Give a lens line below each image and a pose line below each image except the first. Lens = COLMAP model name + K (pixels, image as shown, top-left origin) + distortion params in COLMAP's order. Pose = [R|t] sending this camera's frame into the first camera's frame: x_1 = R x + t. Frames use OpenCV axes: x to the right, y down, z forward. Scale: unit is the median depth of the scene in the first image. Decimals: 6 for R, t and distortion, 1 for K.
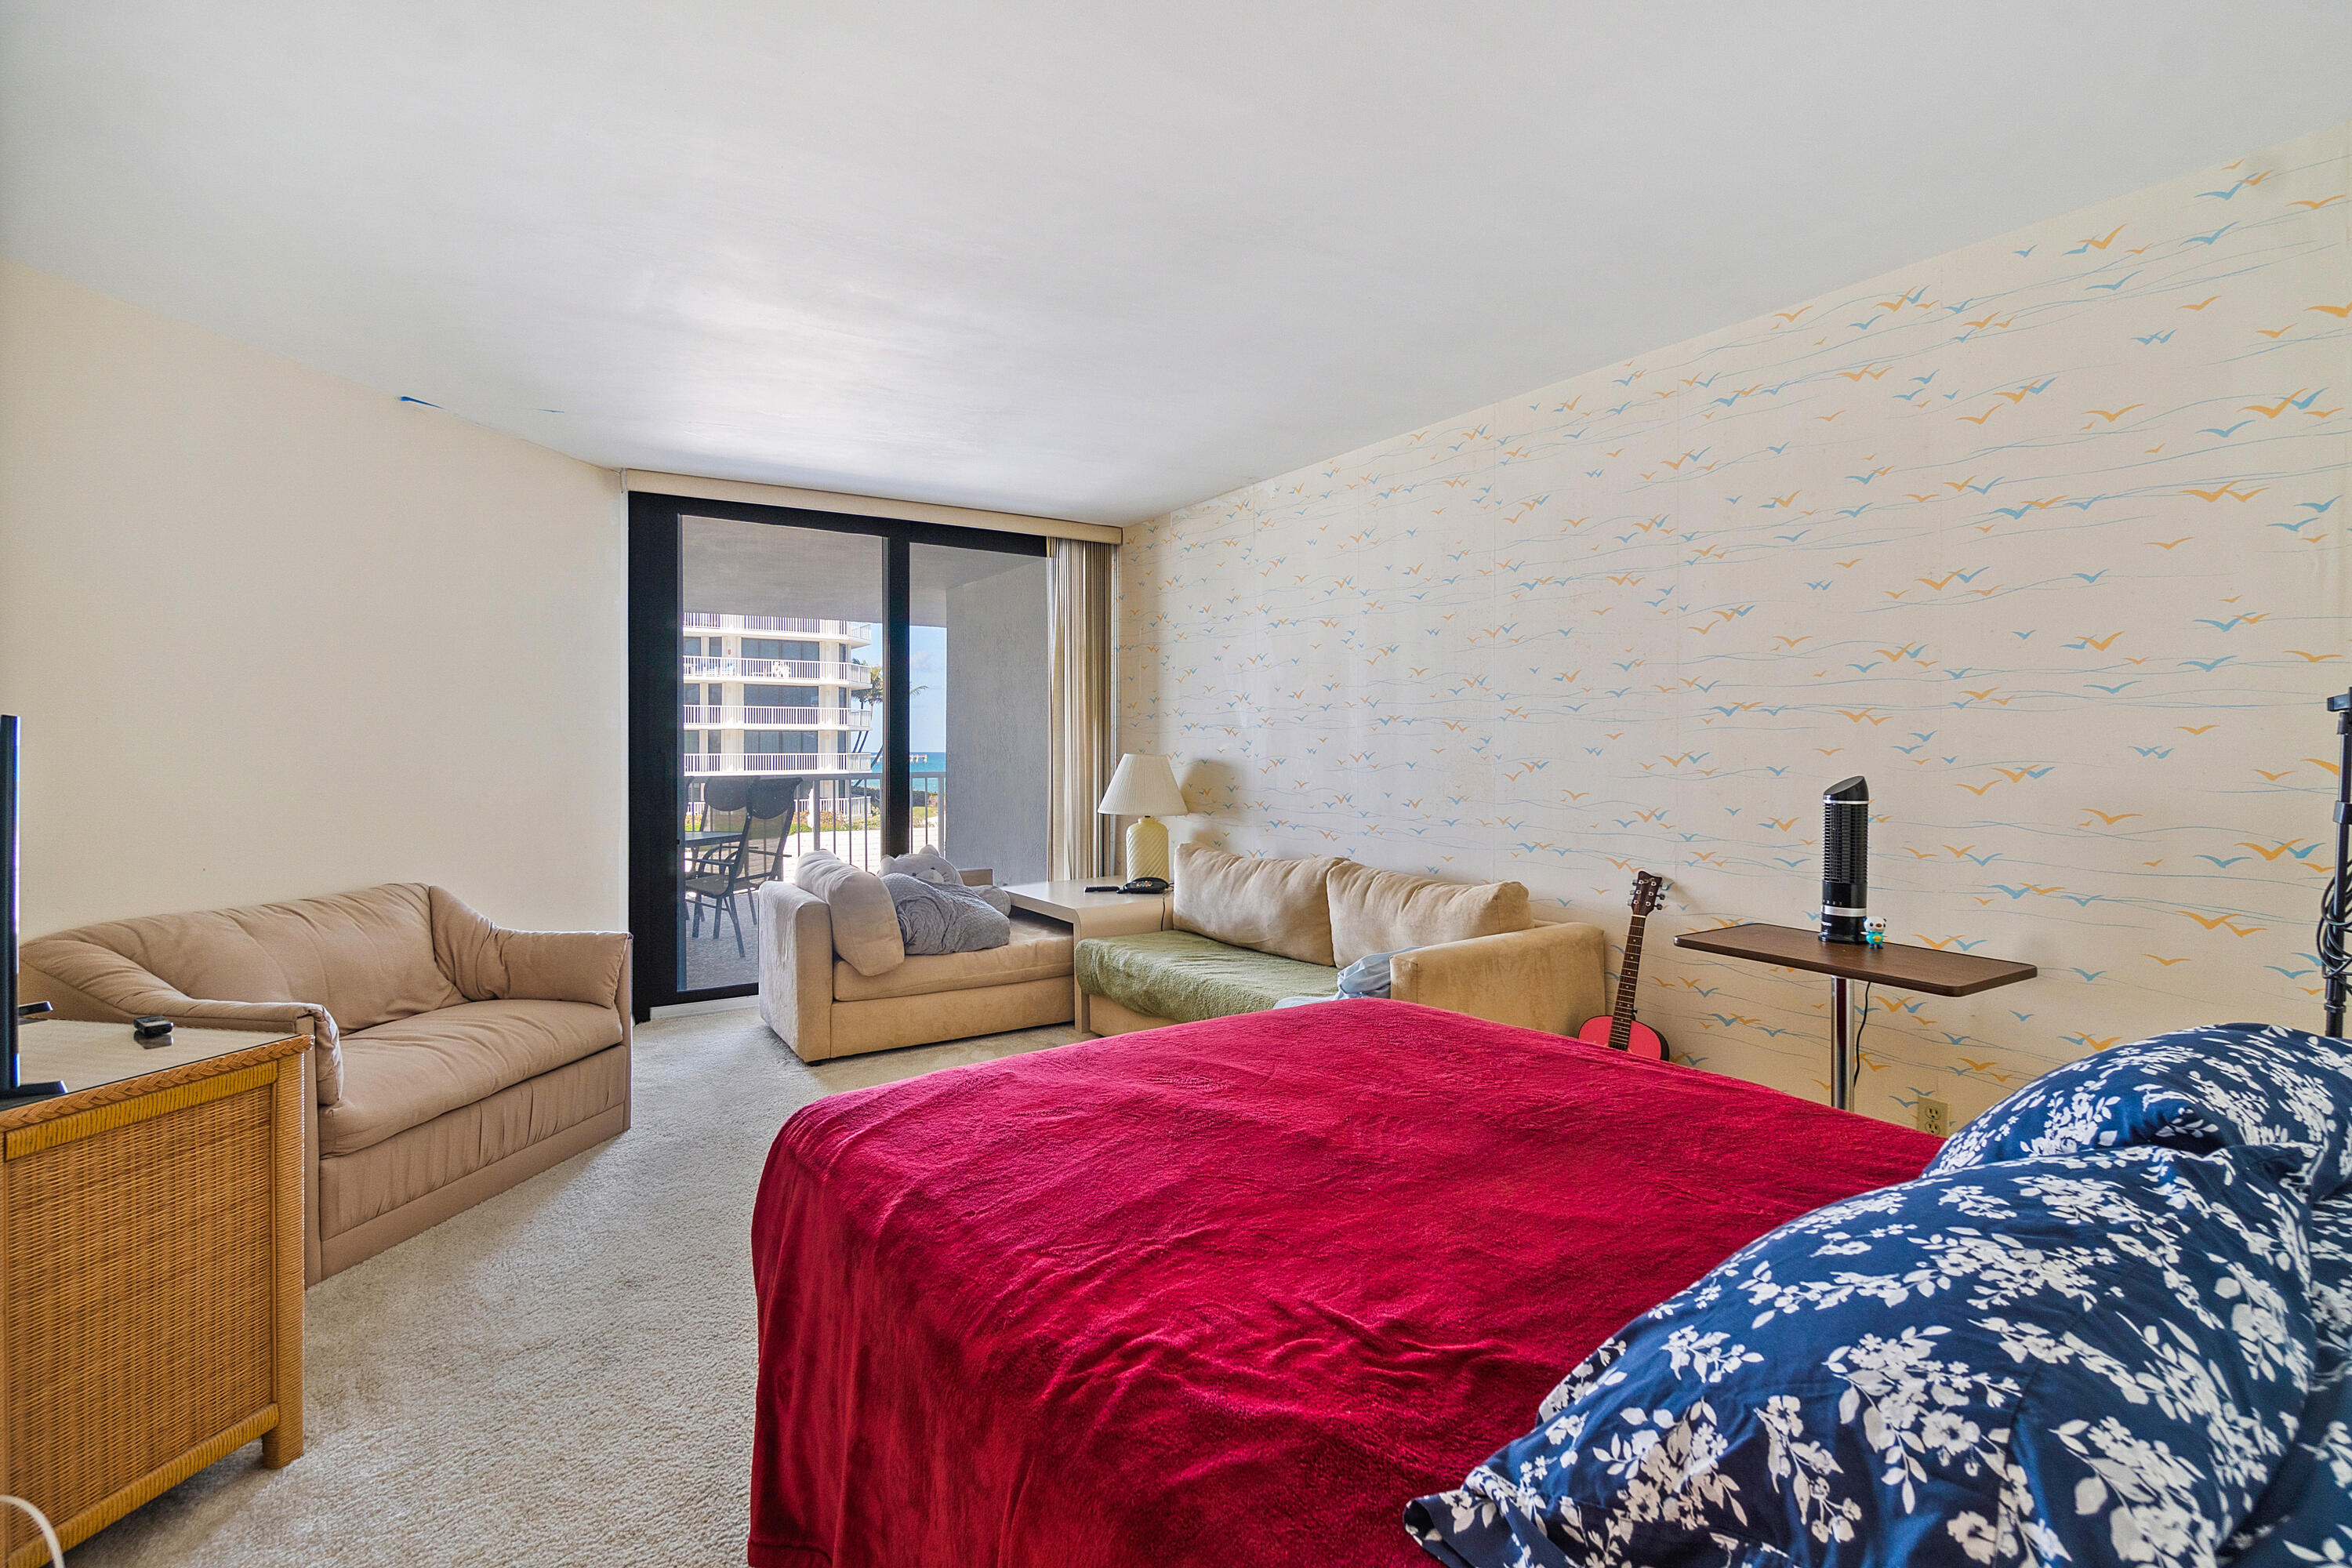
lens RADIAL K [[1066.8, 0, 1172.3], [0, 1066.8, 734.4], [0, 0, 1]] dist [-0.013022, -0.000156]
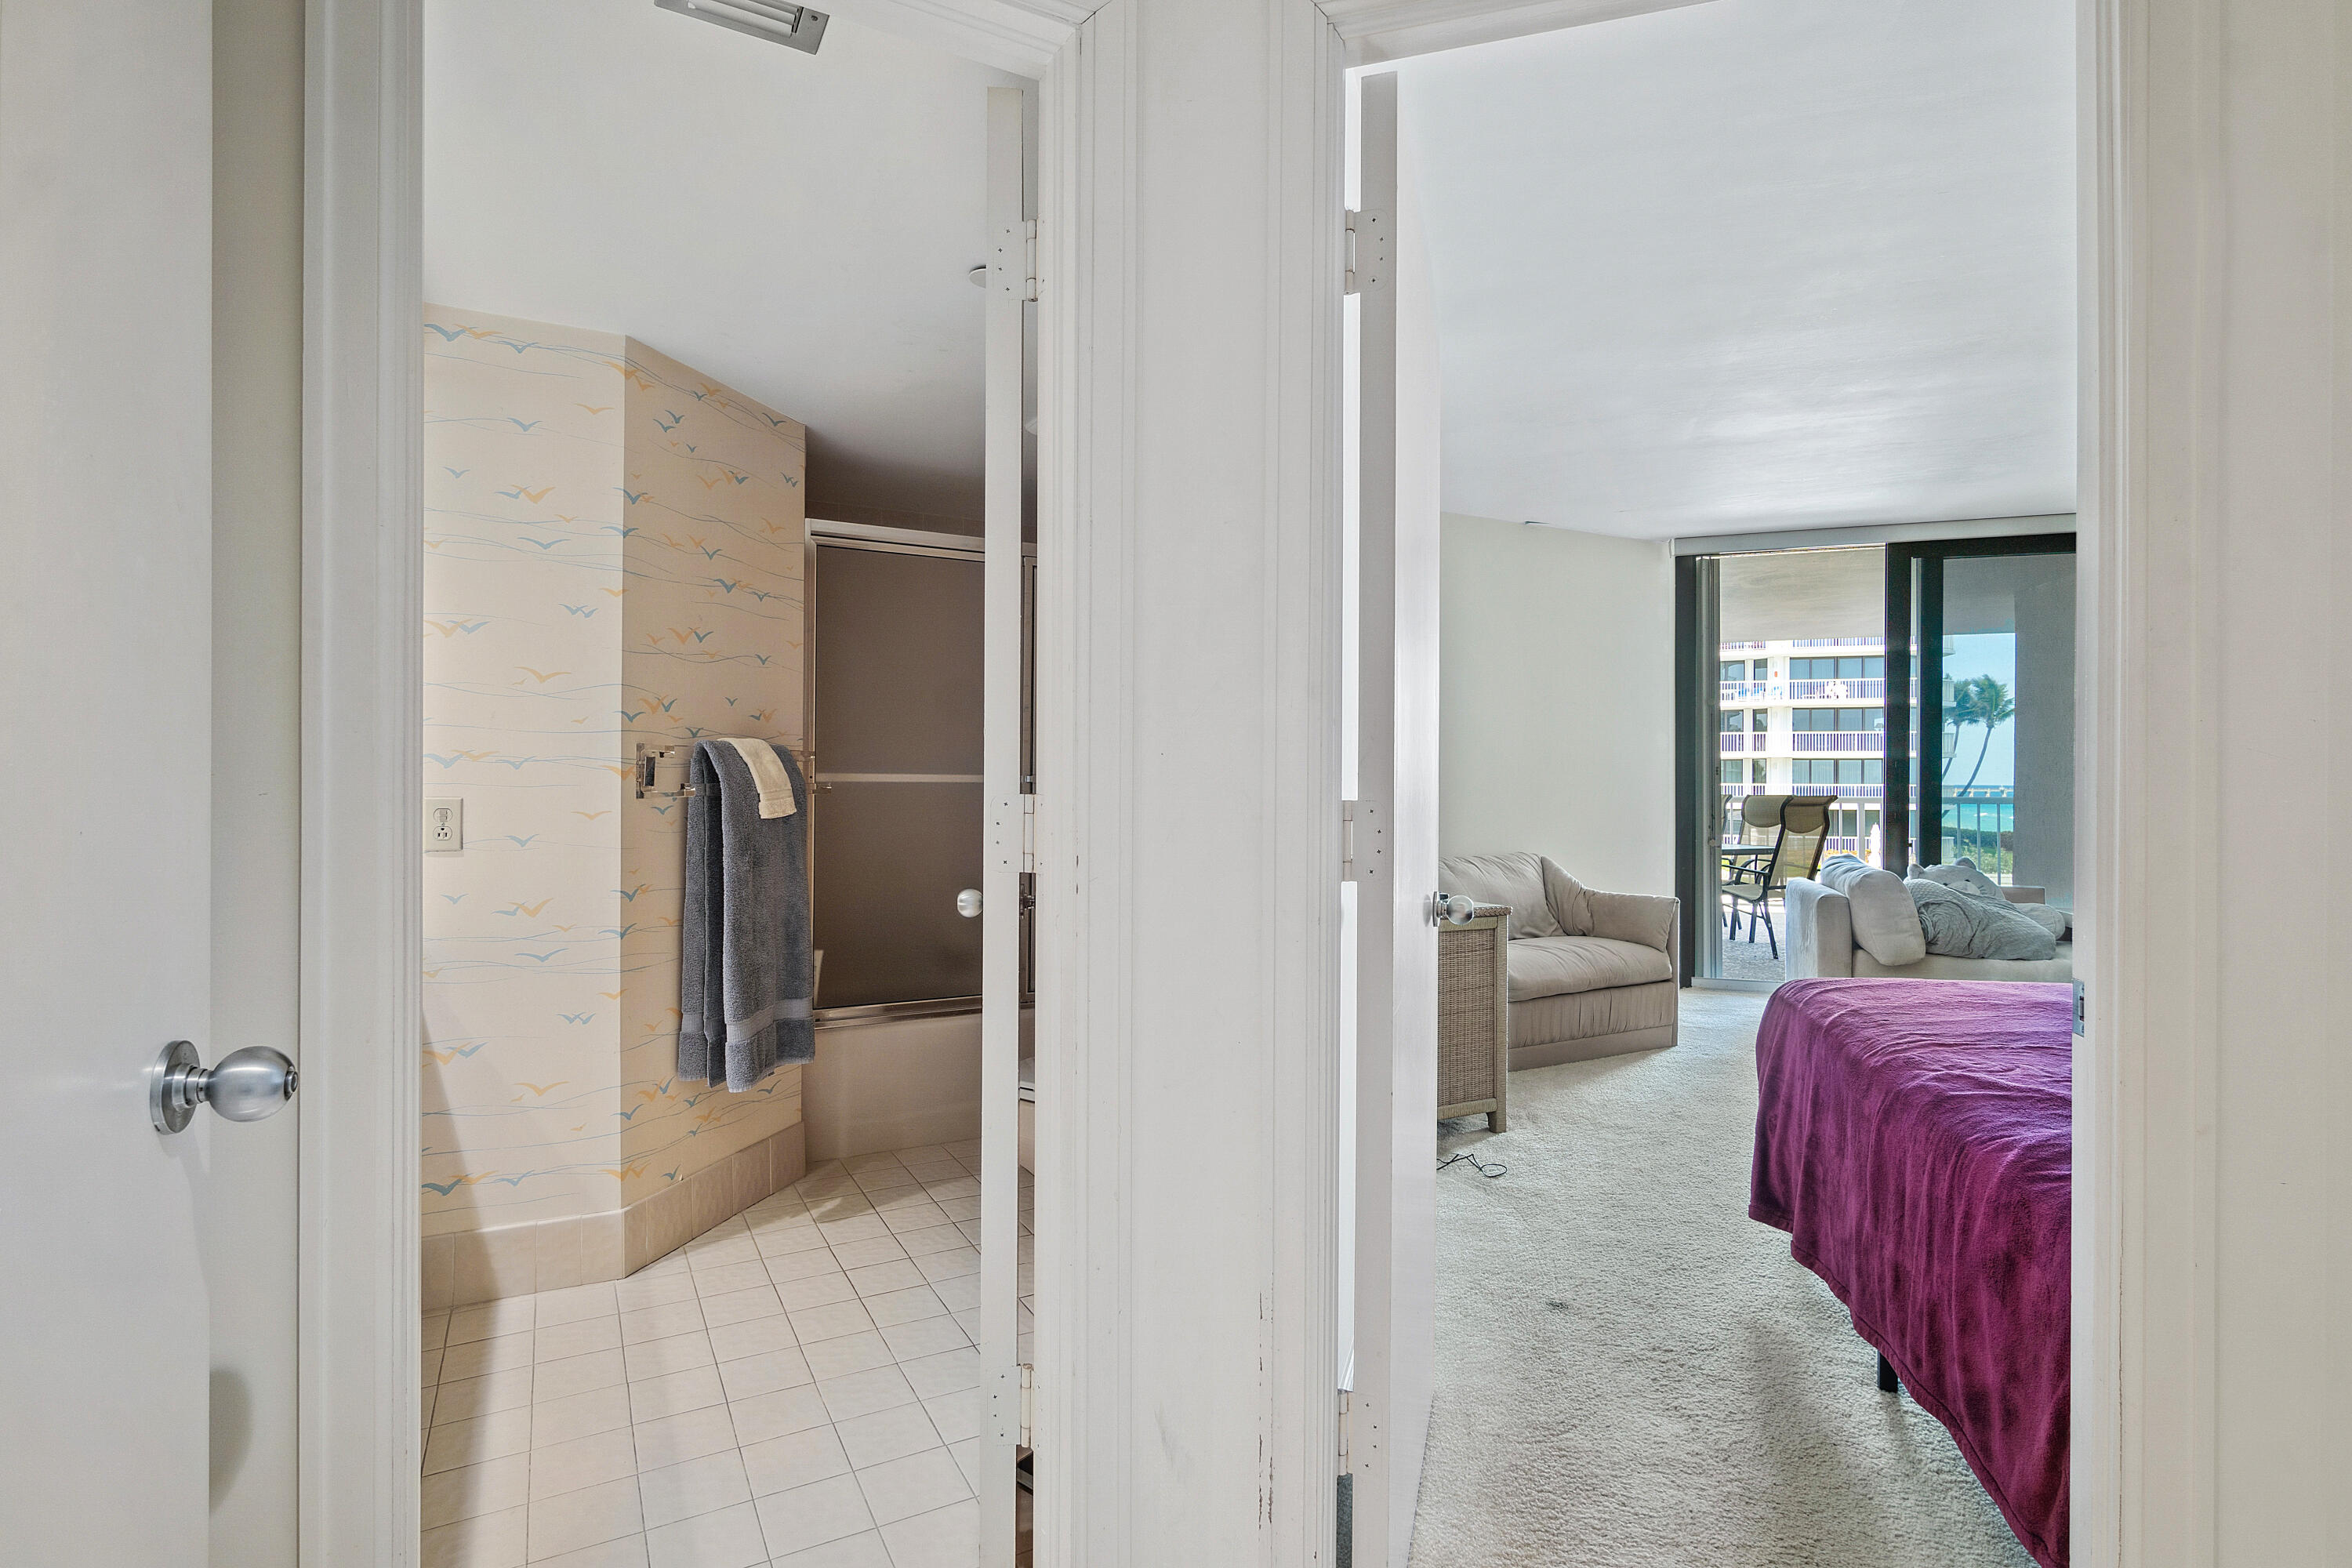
lens RADIAL K [[1164.7, 0, 1176.0], [0, 1164.7, 784.0], [0, 0, 1]] dist [0.015419, -0.000052]
pose [[0.644267, 0.007732, -0.764761, 0.182544], [0.003704, 0.999906, 0.013229, 0.019829], [0.764791, -0.011356, 0.644178, -0.379334]]
